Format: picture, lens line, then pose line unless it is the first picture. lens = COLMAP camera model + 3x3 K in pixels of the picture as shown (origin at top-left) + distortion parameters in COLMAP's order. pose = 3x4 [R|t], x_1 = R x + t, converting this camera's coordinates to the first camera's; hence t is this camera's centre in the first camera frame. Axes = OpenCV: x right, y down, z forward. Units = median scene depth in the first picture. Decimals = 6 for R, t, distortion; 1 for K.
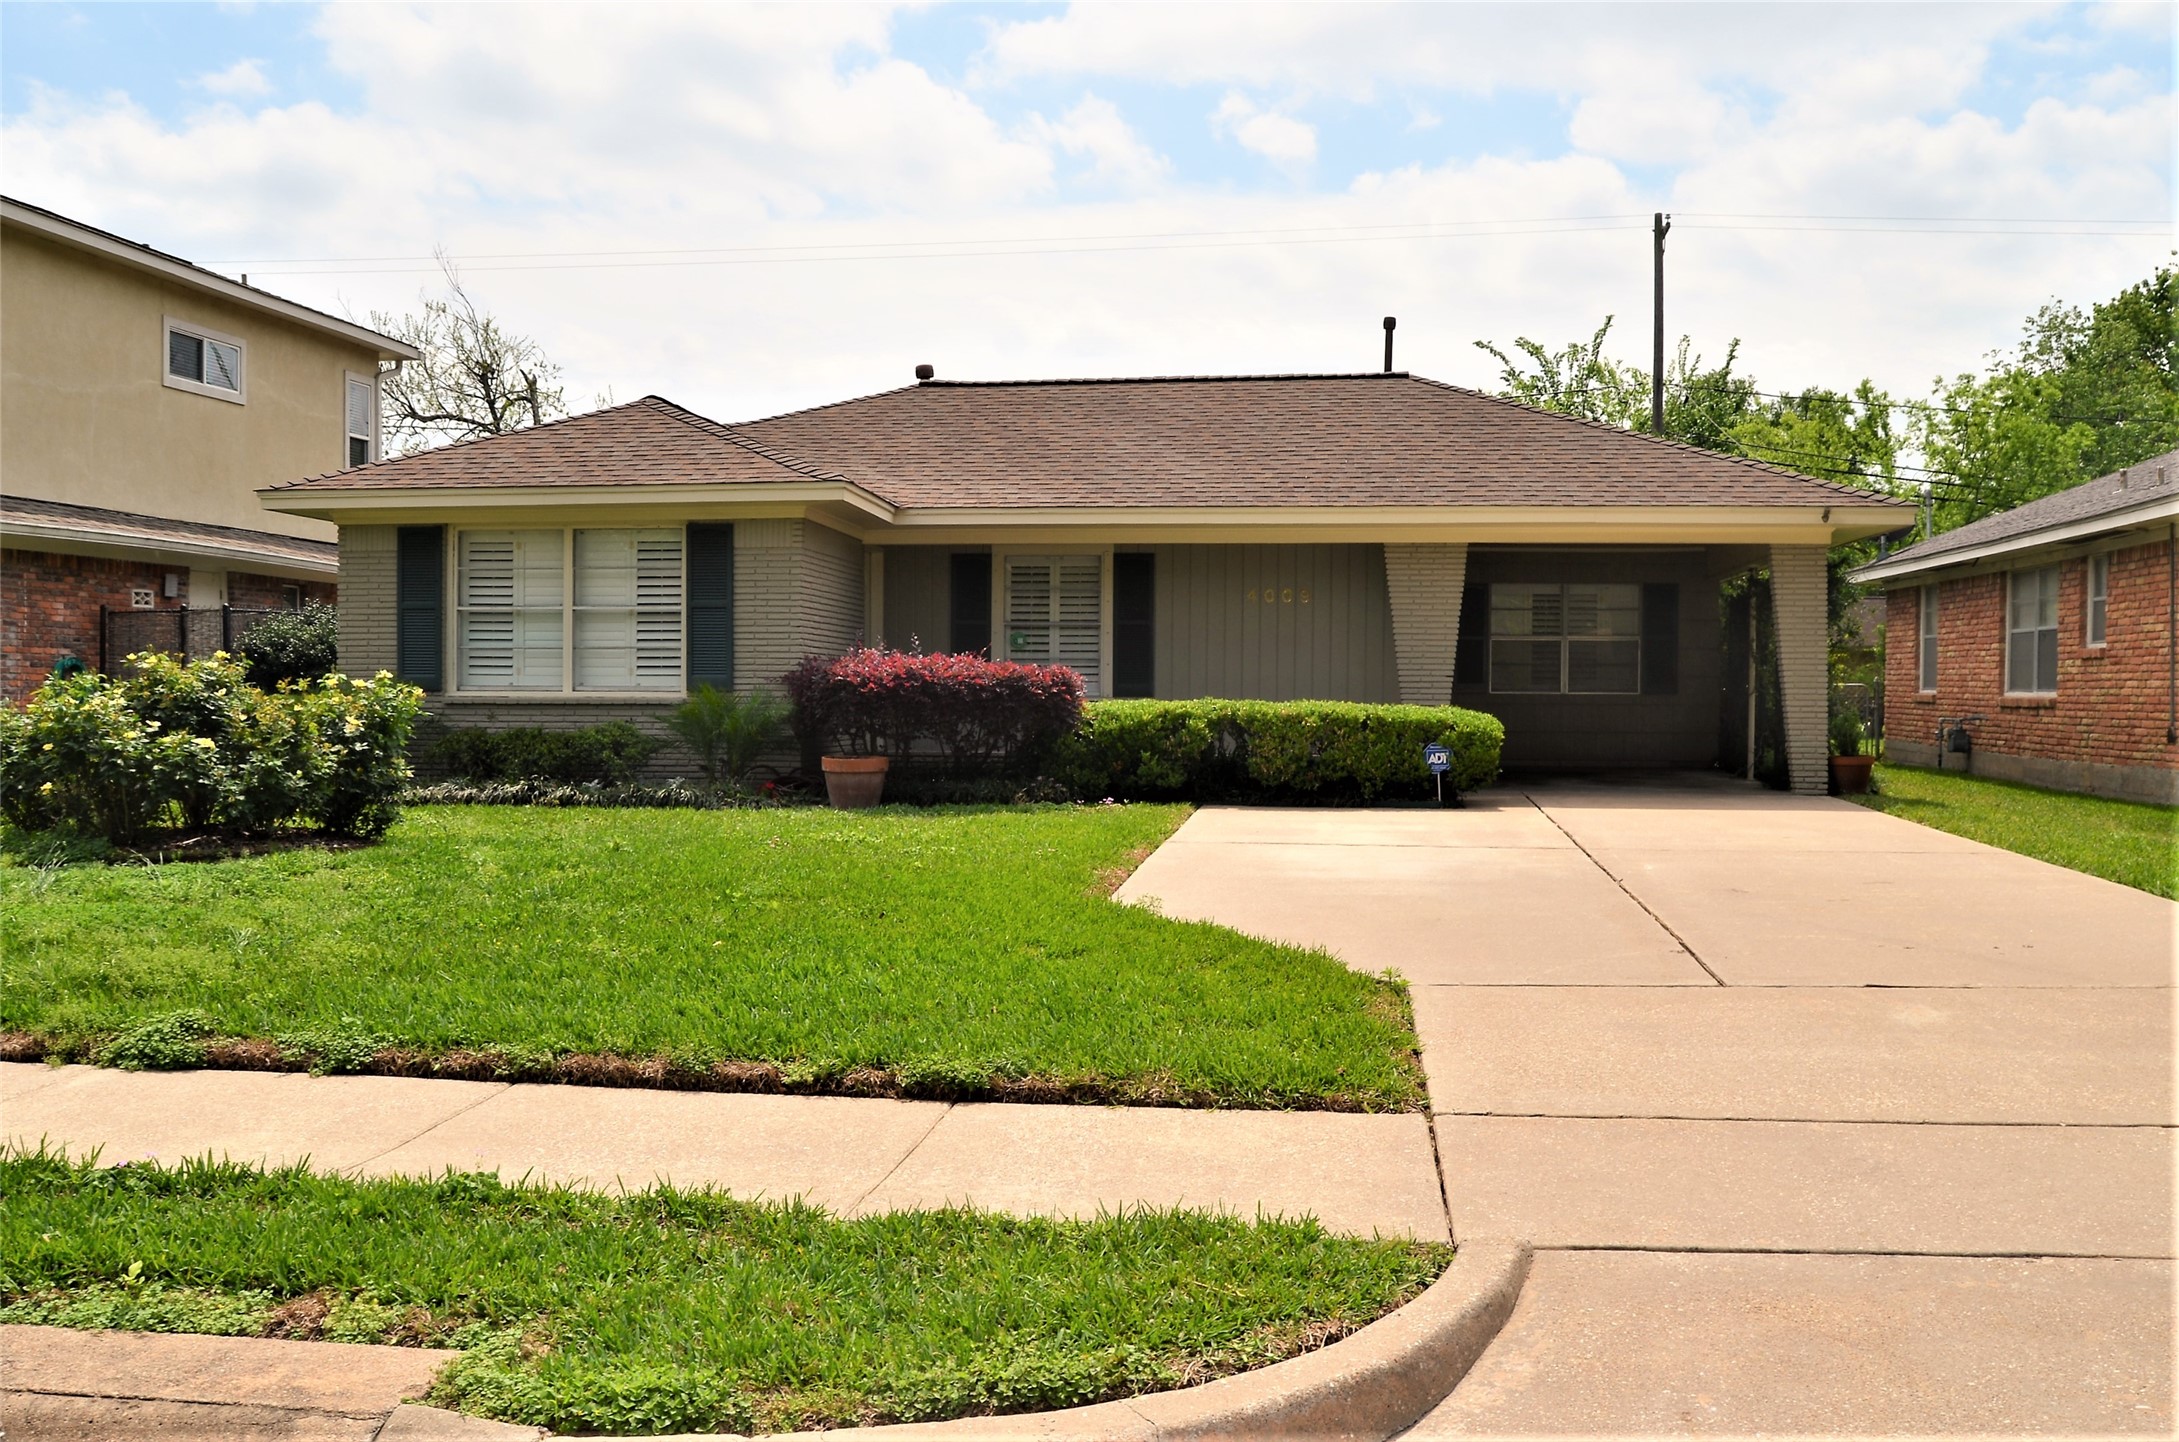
lens RADIAL K [[1971.6, 0, 1089.5], [0, 1971.6, 721.0], [0, 0, 1]] dist [-0.064510, -0.007087]
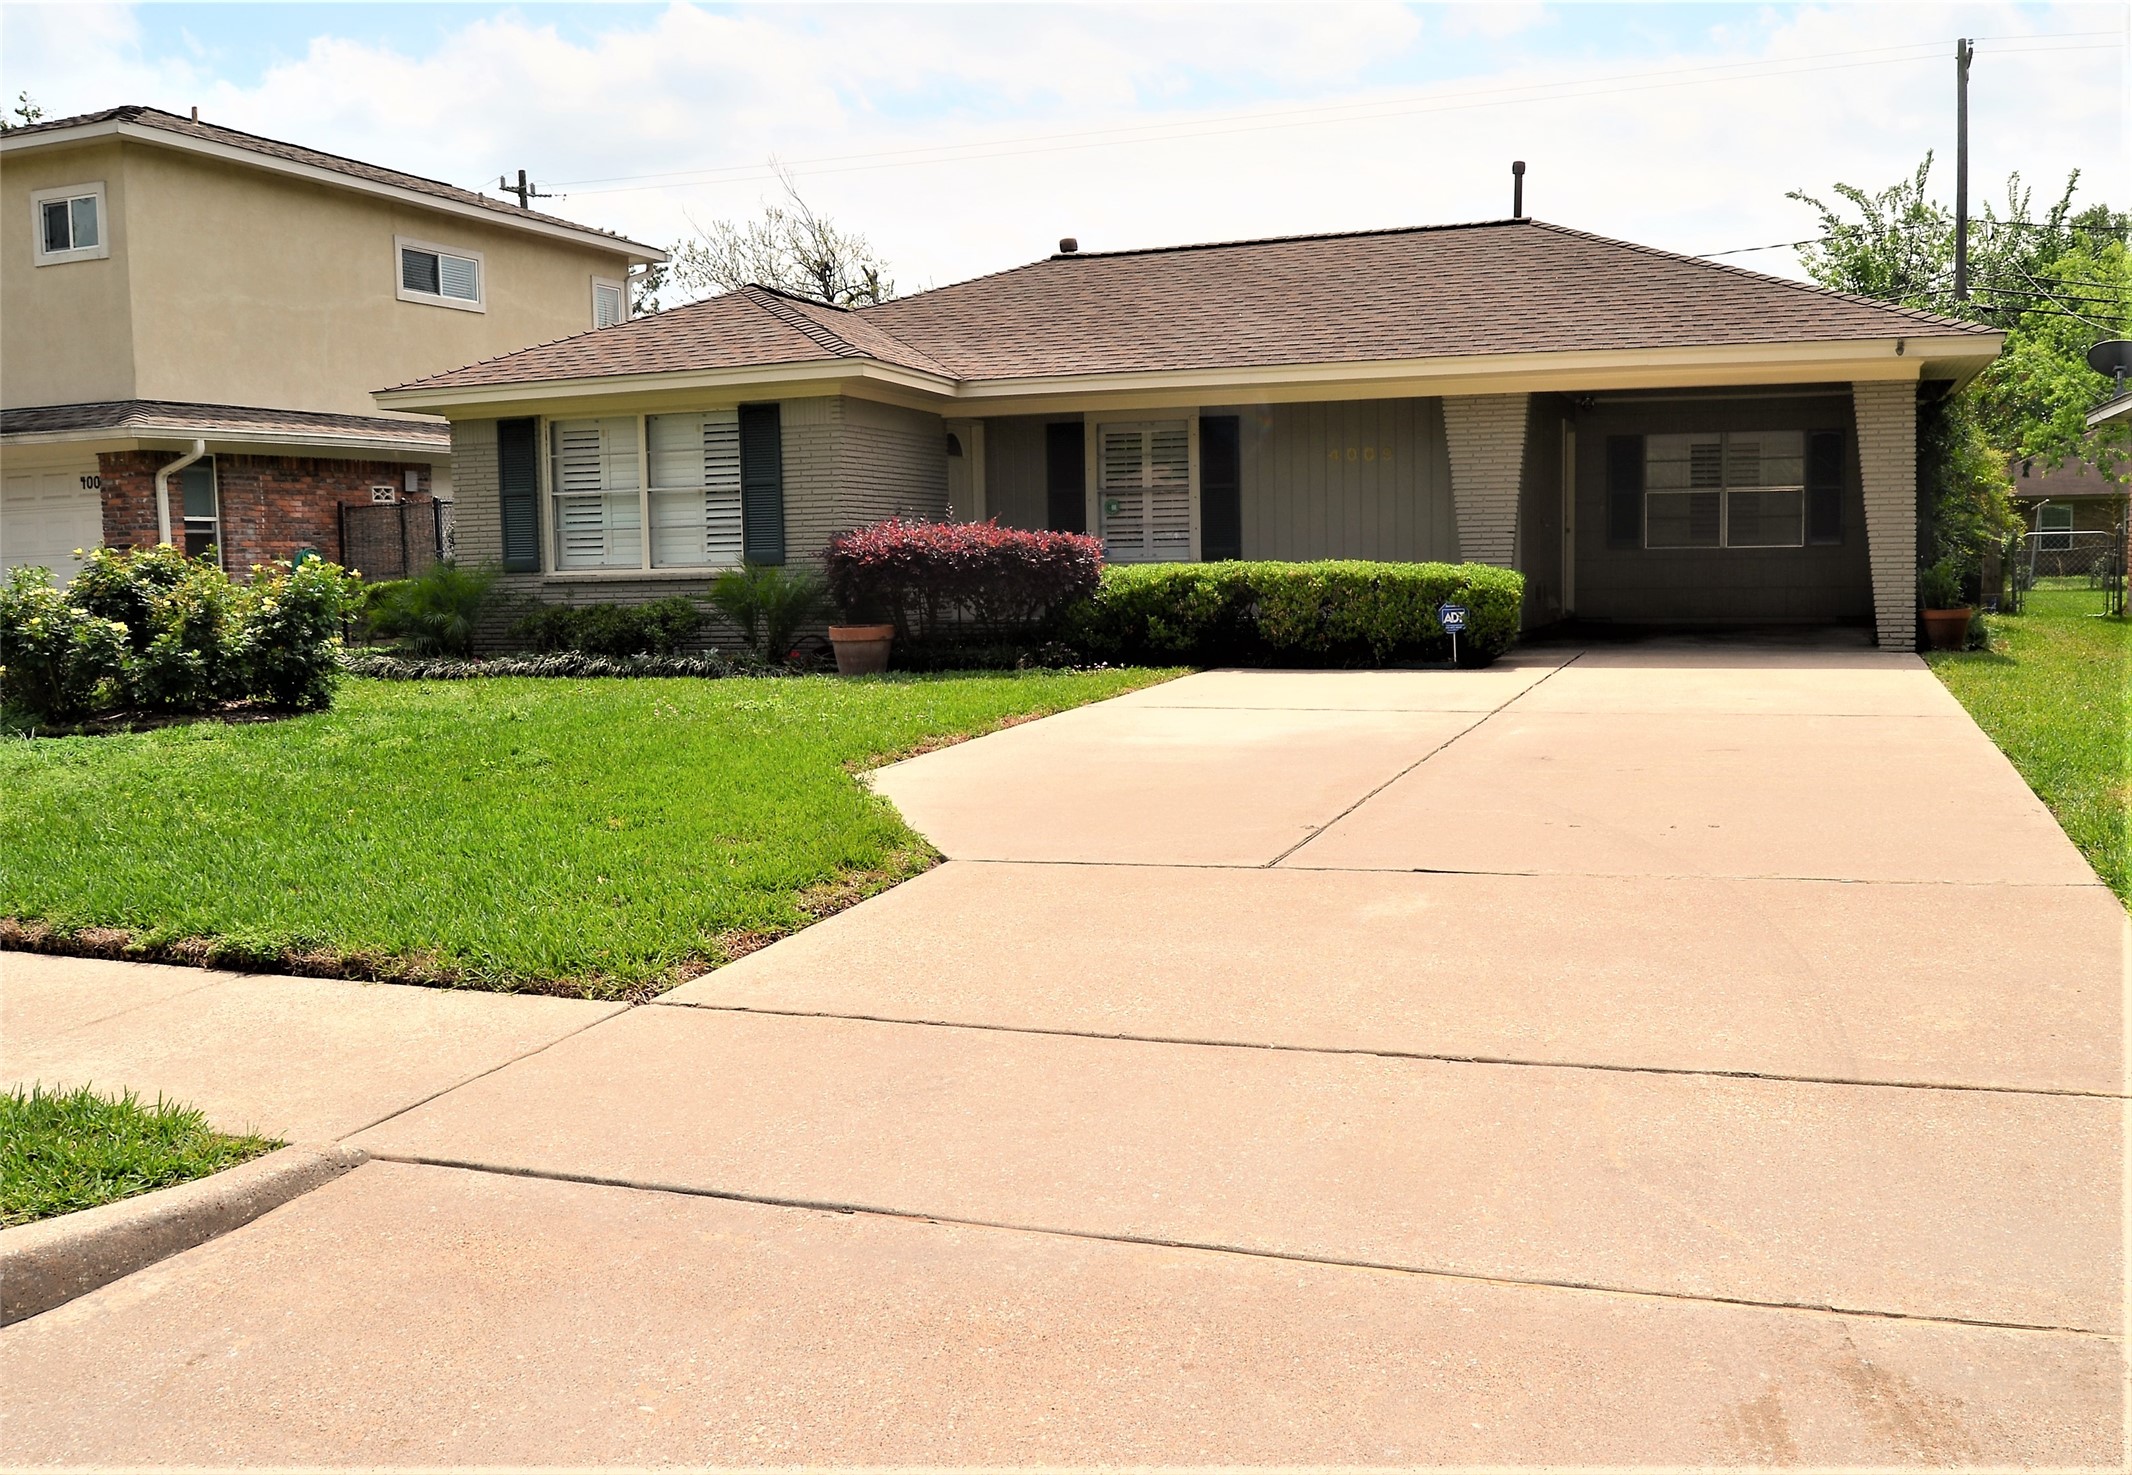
lens RADIAL K [[1877.4, 0, 1066.0], [0, 1877.4, 737.5], [0, 0, 1]] dist [-0.074463, 0.002399]
pose [[0.976602, -0.003649, -0.215024, 0.166876], [0.020723, 0.996800, 0.077206, 0.002479], [0.214055, -0.079855, 0.973552, 0.051080]]
